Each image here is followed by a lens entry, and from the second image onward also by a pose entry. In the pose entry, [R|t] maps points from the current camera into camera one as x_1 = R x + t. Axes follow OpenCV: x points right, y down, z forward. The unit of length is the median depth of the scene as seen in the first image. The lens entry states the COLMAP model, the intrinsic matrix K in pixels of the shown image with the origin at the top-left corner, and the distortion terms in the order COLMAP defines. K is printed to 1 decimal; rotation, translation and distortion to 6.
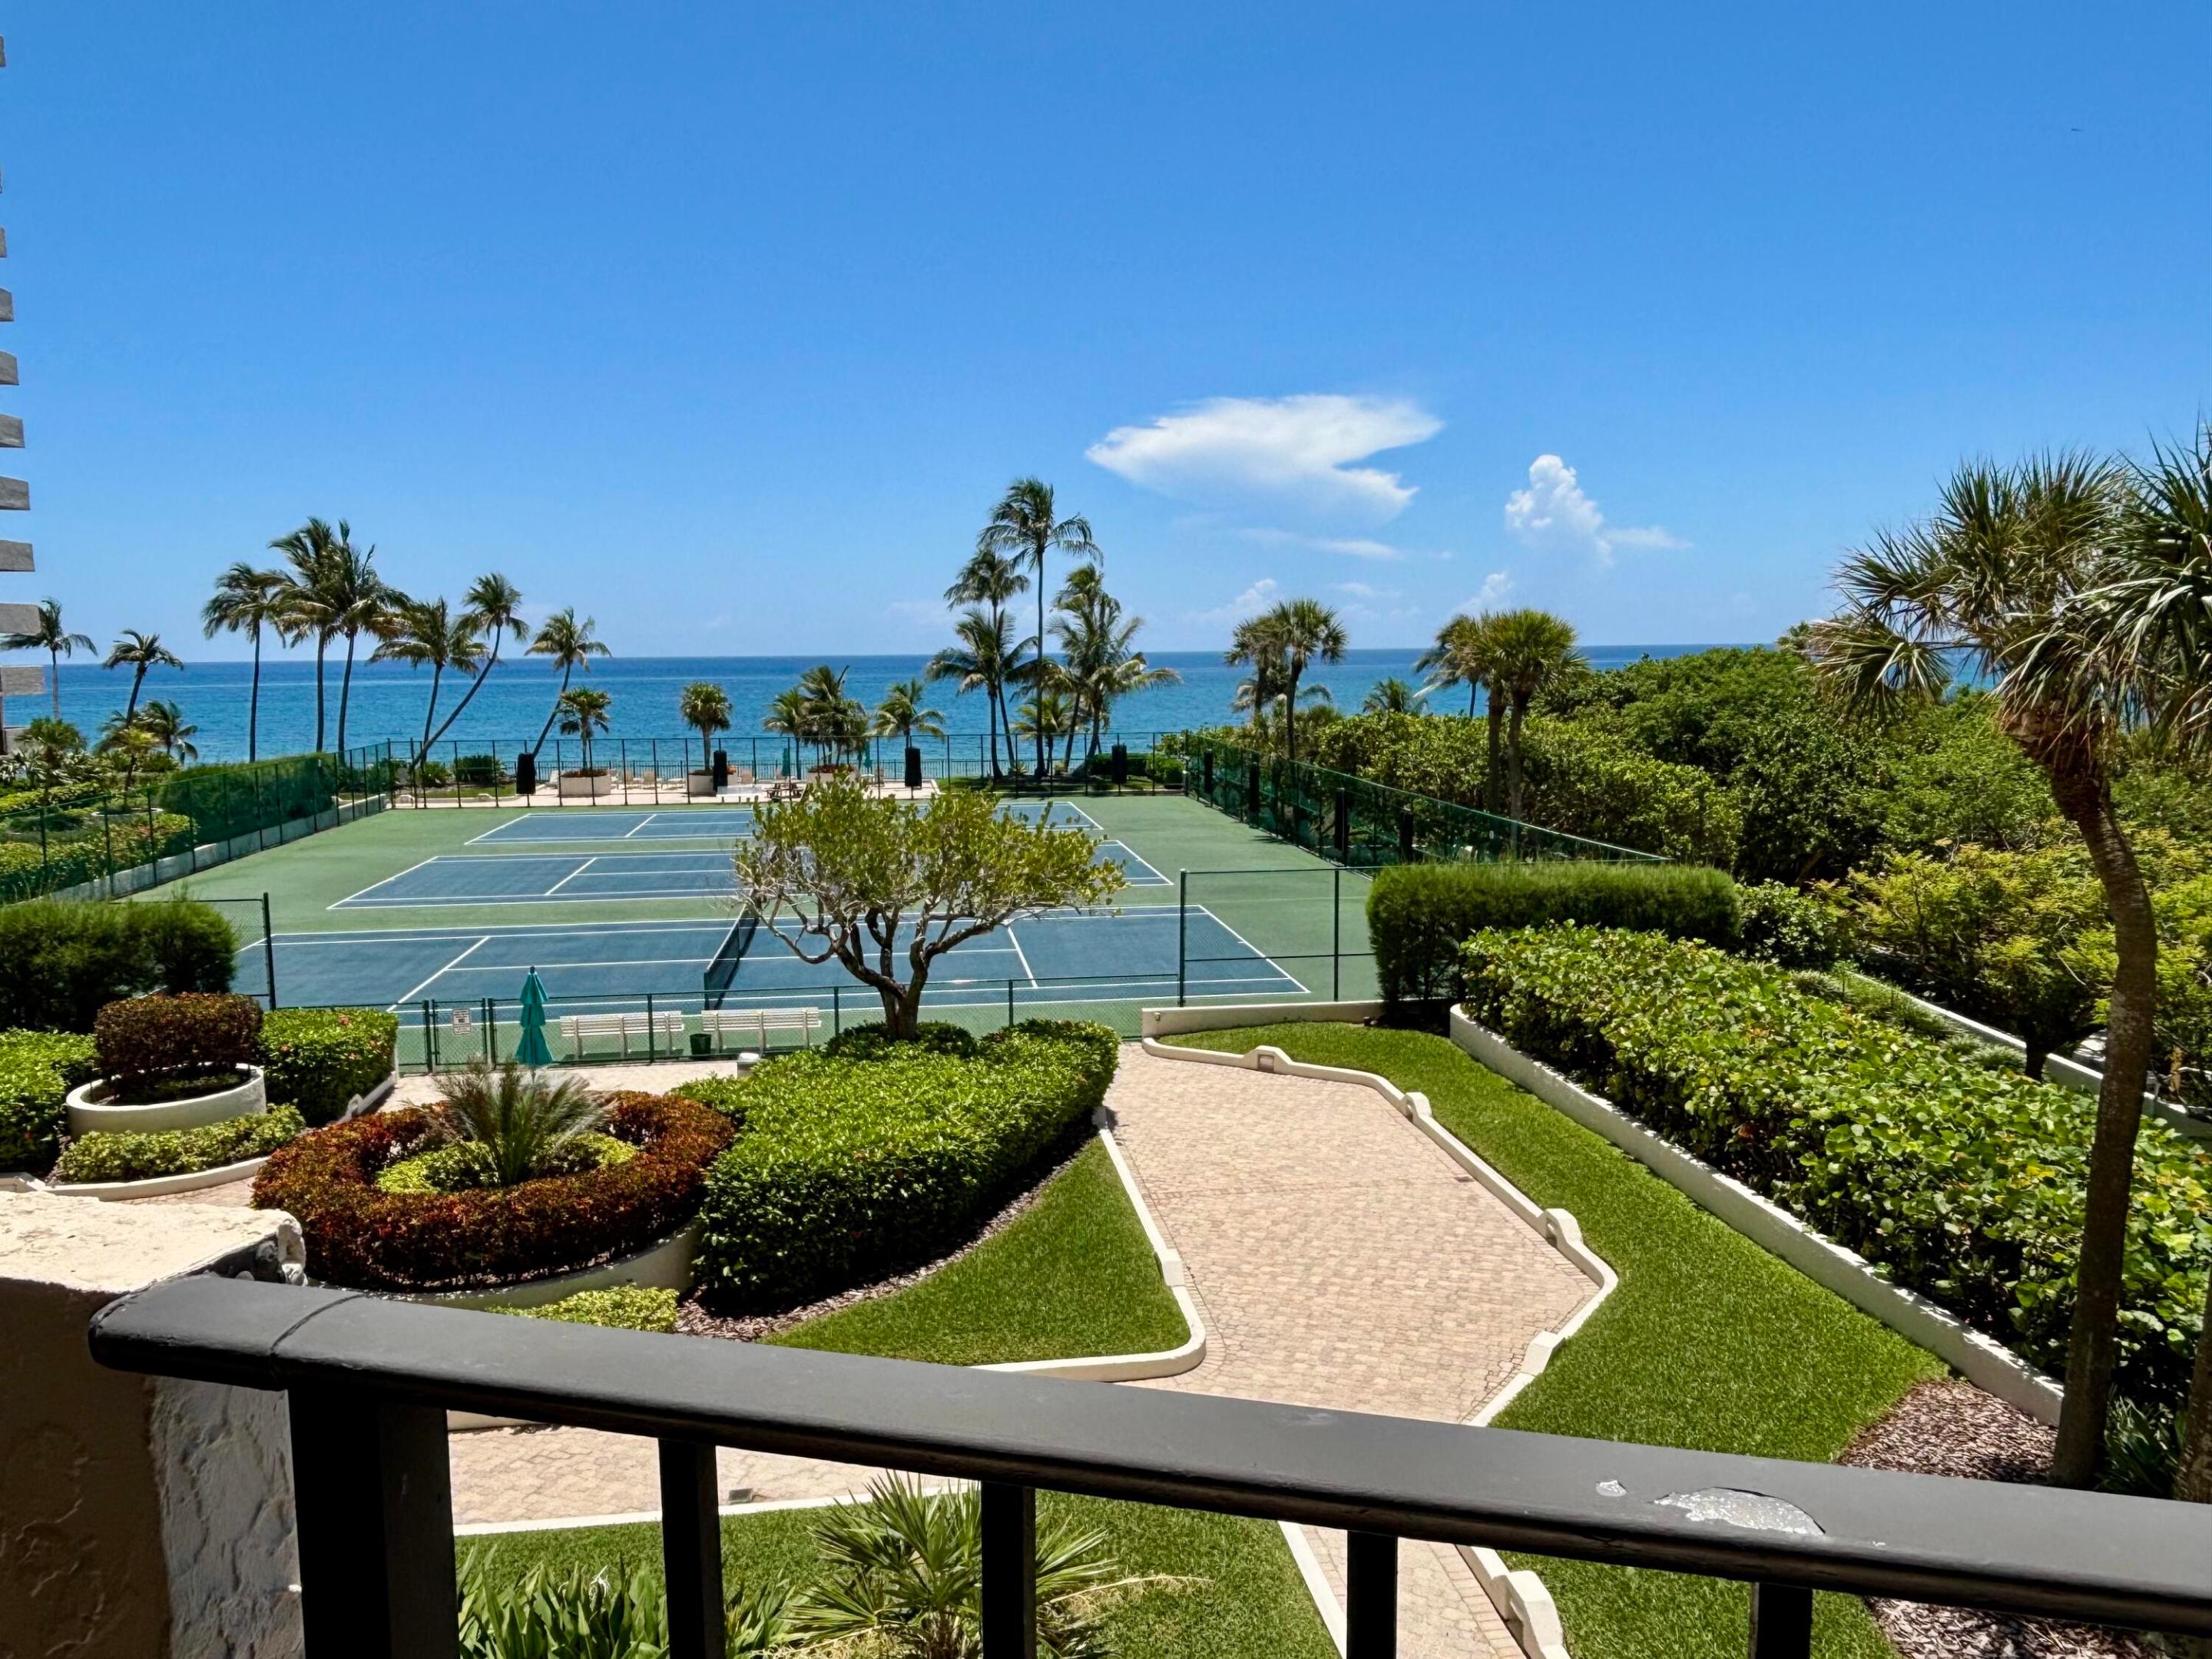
lens RADIAL K [[1558.3, 0, 1106.0], [0, 1558.3, 829.5], [0, 0, 1]] dist [0.077214, -0.146316]
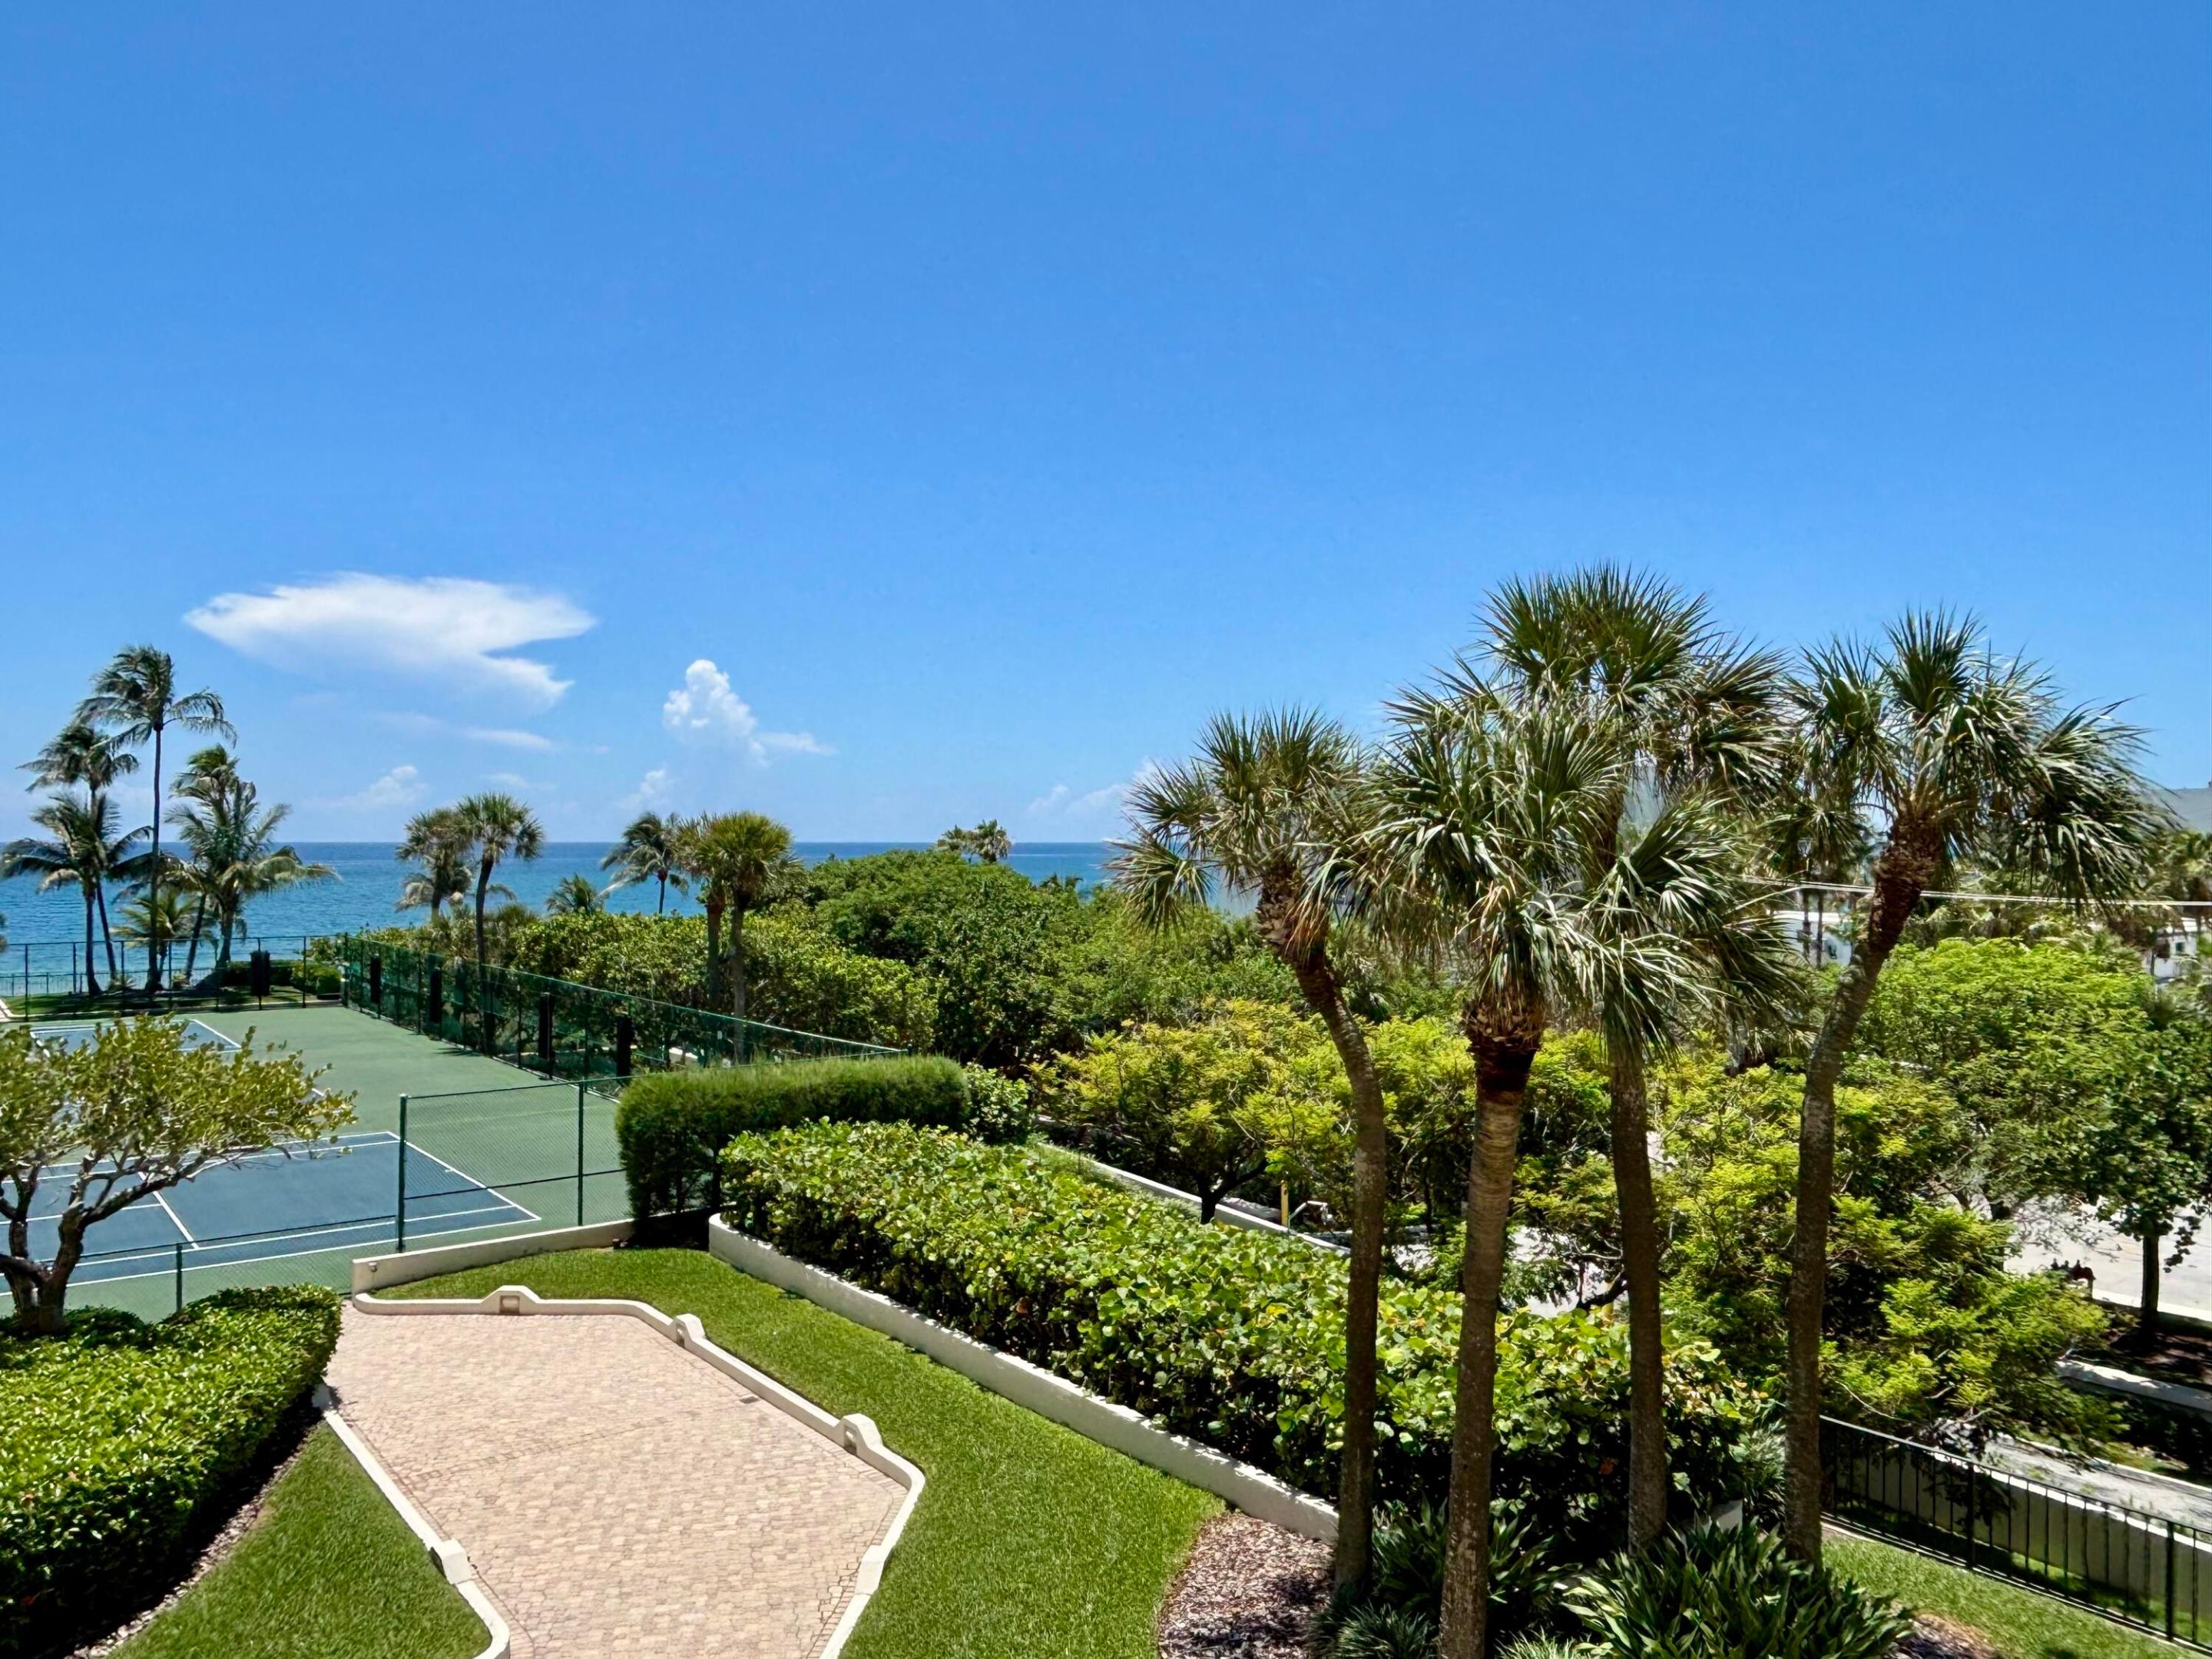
lens RADIAL K [[1548.8, 0, 1103.1], [0, 1548.8, 820.8], [0, 0, 1]] dist [0.049222, -0.075738]
pose [[0.866370, 0.018319, 0.499066, -0.063244], [0.046319, 0.992072, -0.116825, -0.008383], [-0.497249, 0.124330, 0.858653, 0.017213]]
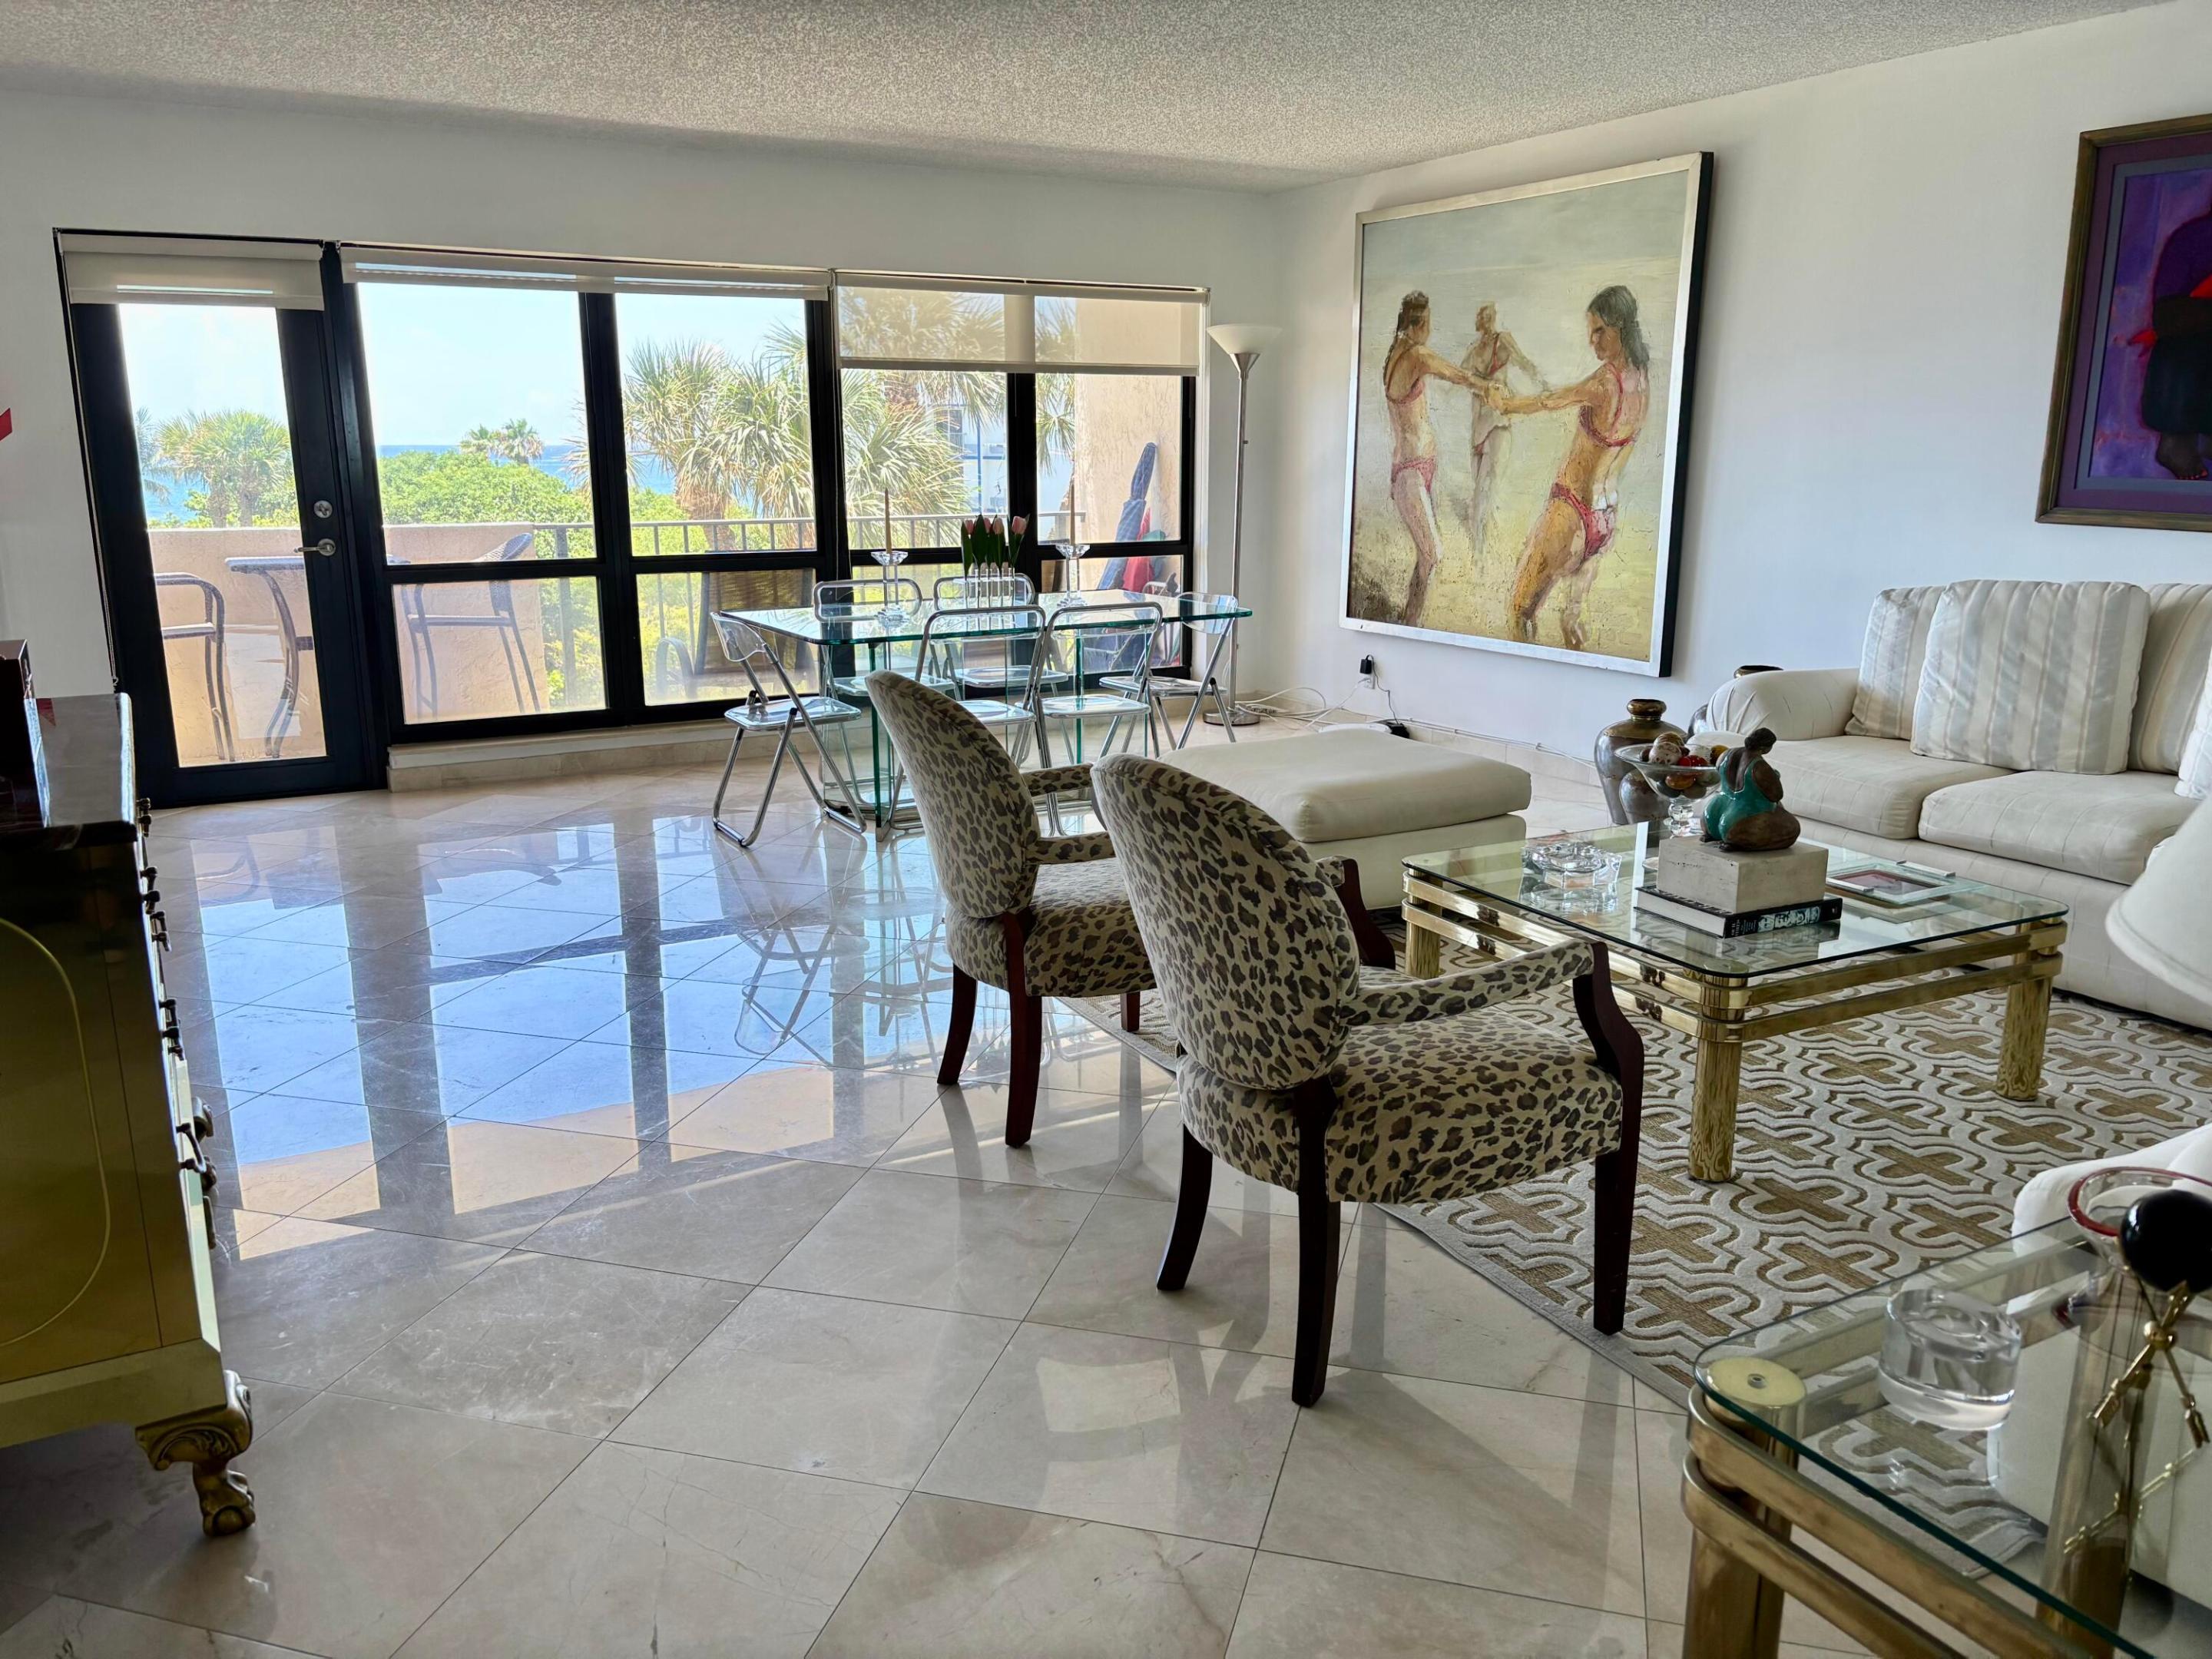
lens RADIAL K [[1694.8, 0, 1105.1], [0, 1694.8, 860.7], [0, 0, 1]] dist [-0.003451, 0.000047]
pose [[0.720473, -0.156018, 0.675705, -0.205376], [0.071643, 0.985896, 0.151251, 0.037990], [-0.689772, -0.060562, 0.721489, -0.346928]]
